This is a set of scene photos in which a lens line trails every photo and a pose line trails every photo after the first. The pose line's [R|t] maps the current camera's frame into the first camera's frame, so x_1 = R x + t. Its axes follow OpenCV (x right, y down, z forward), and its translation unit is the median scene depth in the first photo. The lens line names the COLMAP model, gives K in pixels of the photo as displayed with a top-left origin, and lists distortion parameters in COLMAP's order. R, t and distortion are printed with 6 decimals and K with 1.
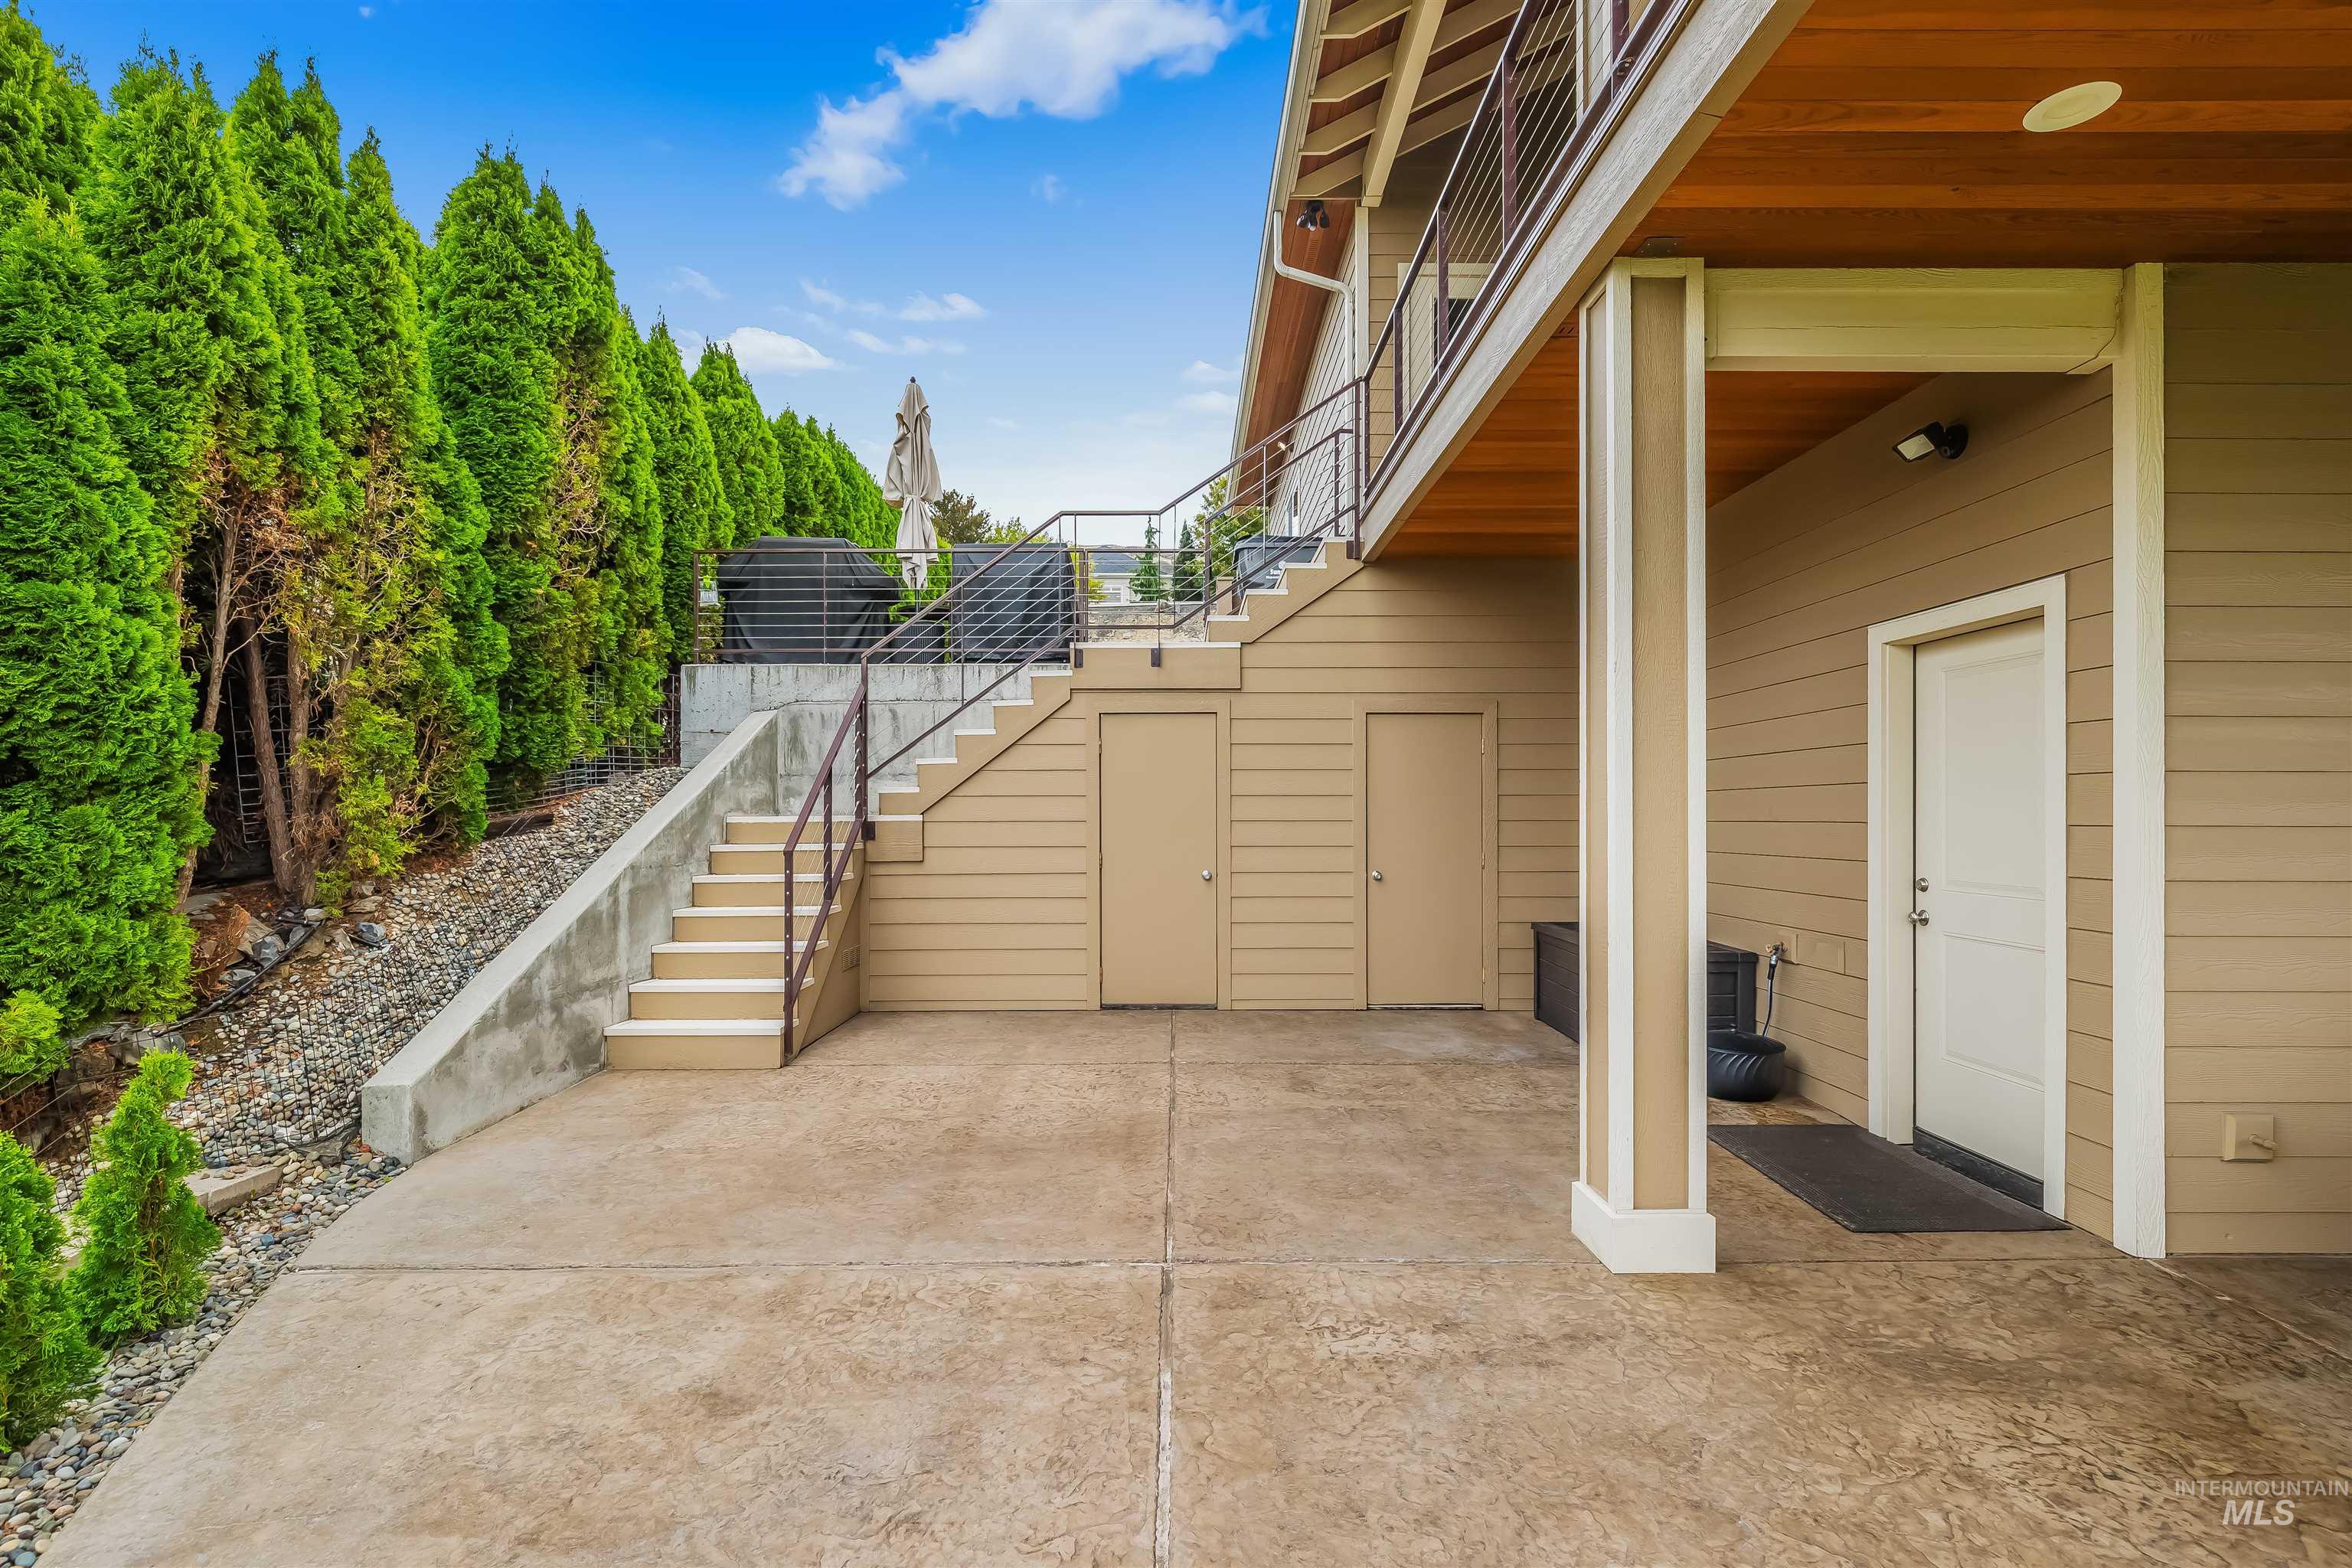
lens RADIAL K [[1082.8, 0, 1178.7], [0, 1082.8, 796.1], [0, 0, 1]] dist [-0.000971, 0.000036]
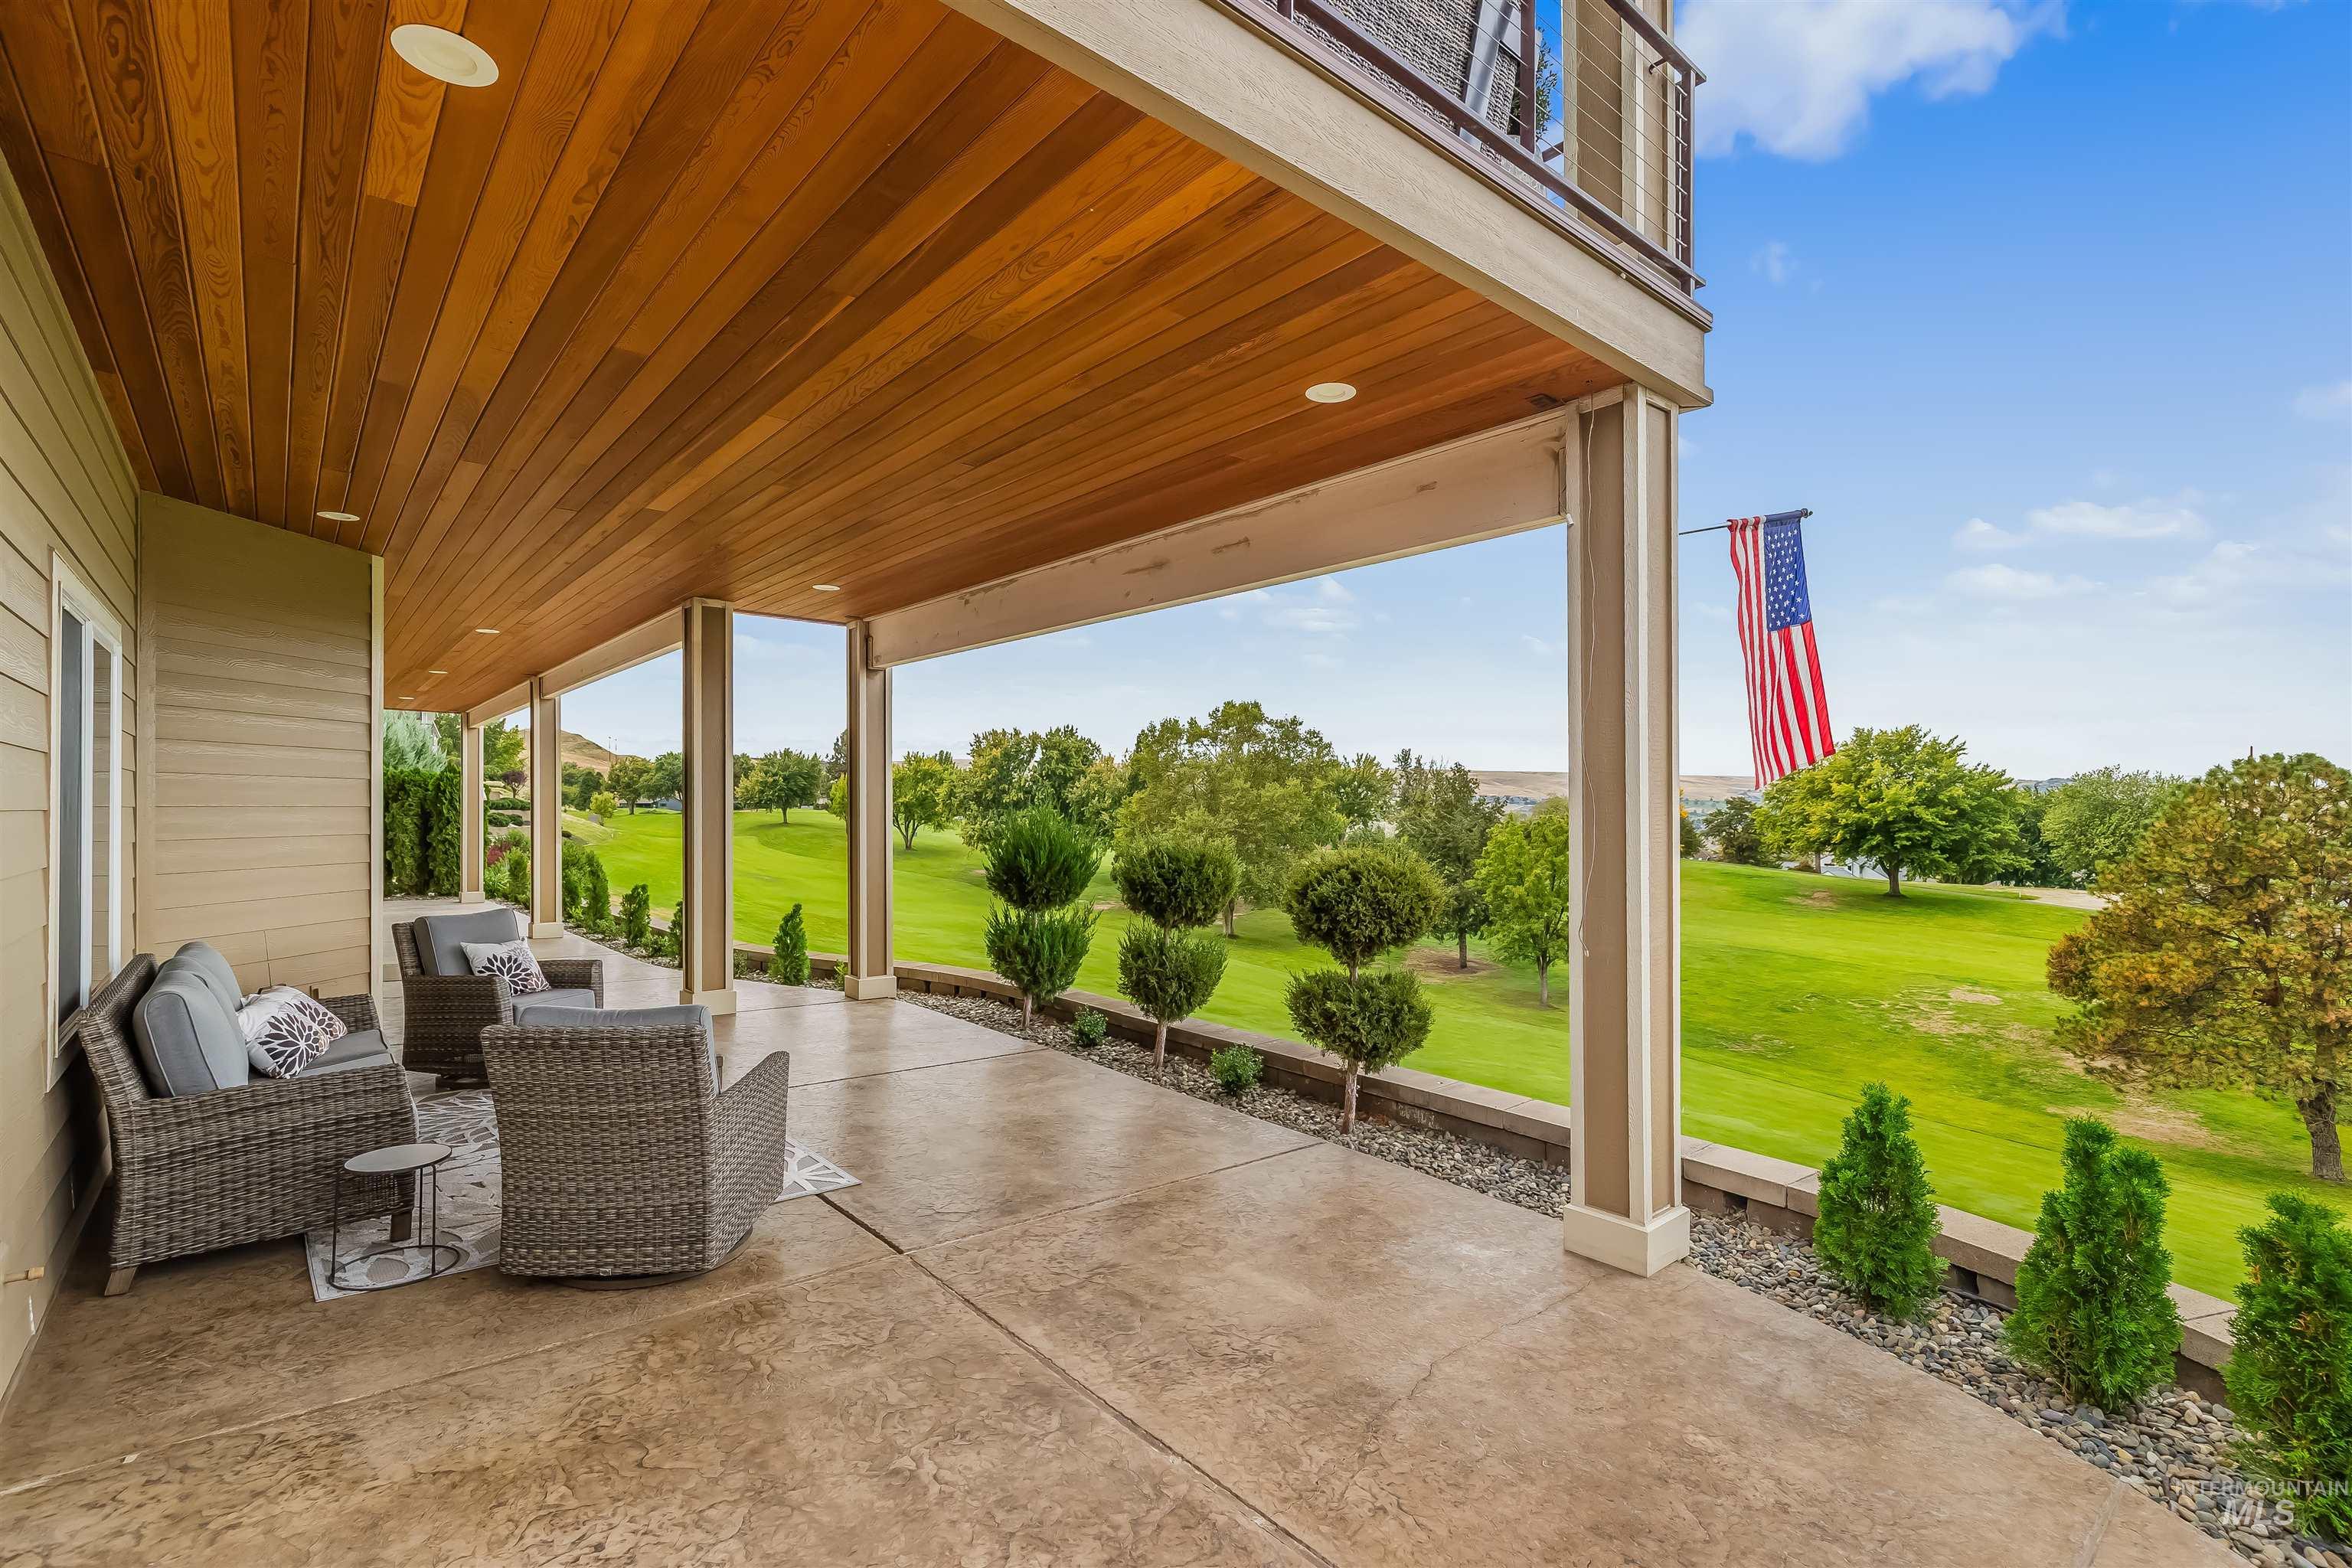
lens RADIAL K [[1082.8, 0, 1178.7], [0, 1082.8, 796.1], [0, 0, 1]] dist [-0.000971, 0.000036]
pose [[-0.645396, 0.006614, 0.763819, -0.182069], [-0.004417, 0.999913, -0.012391, -0.029401], [-0.763835, -0.011371, -0.645311, 1.025634]]
